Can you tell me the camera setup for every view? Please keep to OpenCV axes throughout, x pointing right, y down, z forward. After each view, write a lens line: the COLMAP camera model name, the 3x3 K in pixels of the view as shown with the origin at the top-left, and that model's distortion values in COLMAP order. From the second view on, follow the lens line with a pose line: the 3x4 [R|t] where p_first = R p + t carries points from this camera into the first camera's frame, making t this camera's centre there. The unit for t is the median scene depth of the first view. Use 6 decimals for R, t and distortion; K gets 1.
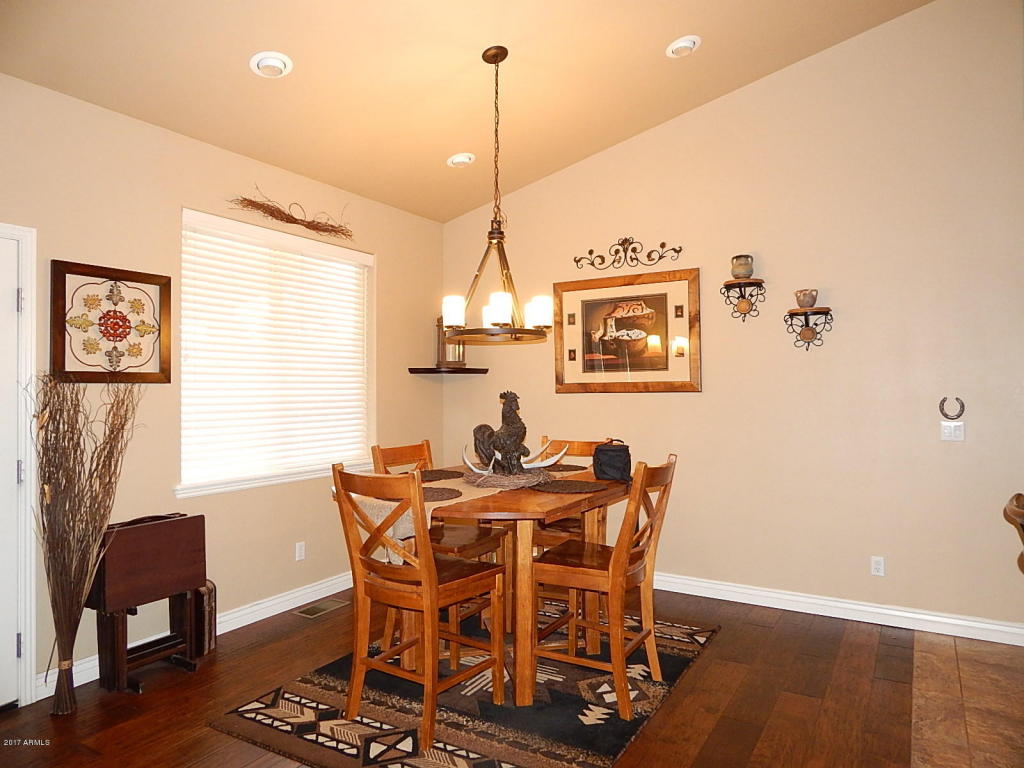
lens RADIAL K [[672.1, 0, 514.2], [0, 672.1, 385.0], [0, 0, 1]] dist [-0.002248, -0.002867]
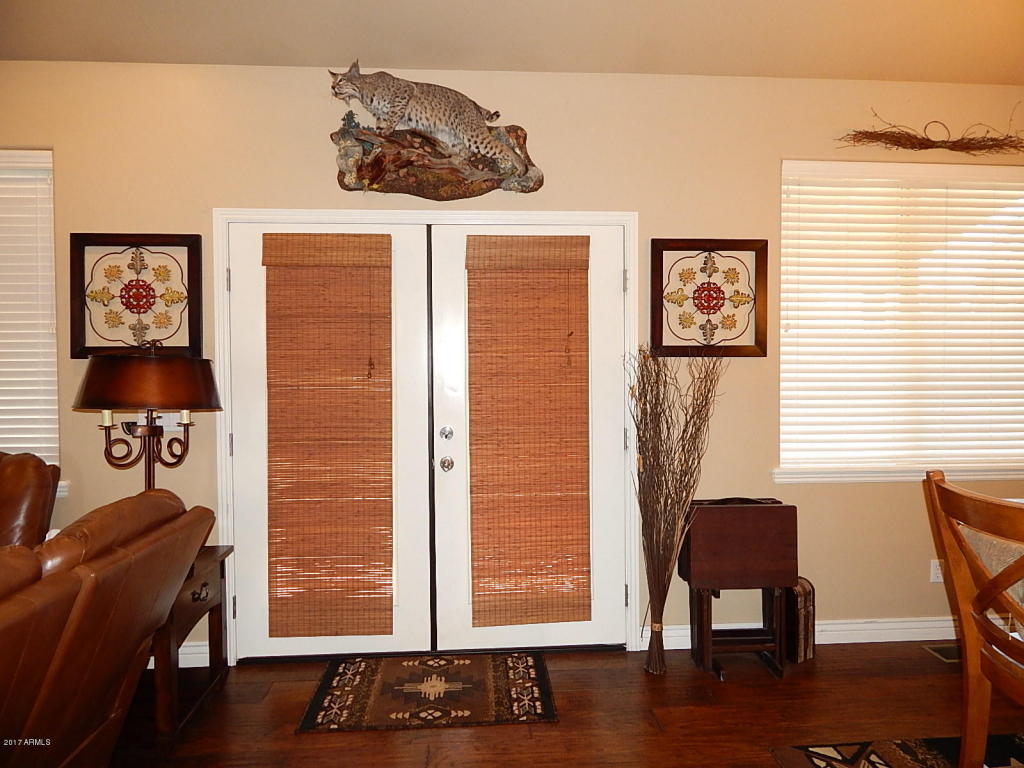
lens RADIAL K [[672.1, 0, 509.1], [0, 672.1, 378.2], [0, 0, 1]] dist [-0.002248, -0.002867]
pose [[0.565825, 0.024967, -0.824147, 0.048691], [0.003061, 0.999471, 0.032380, -0.004326], [0.824520, -0.020844, 0.565449, 0.203625]]
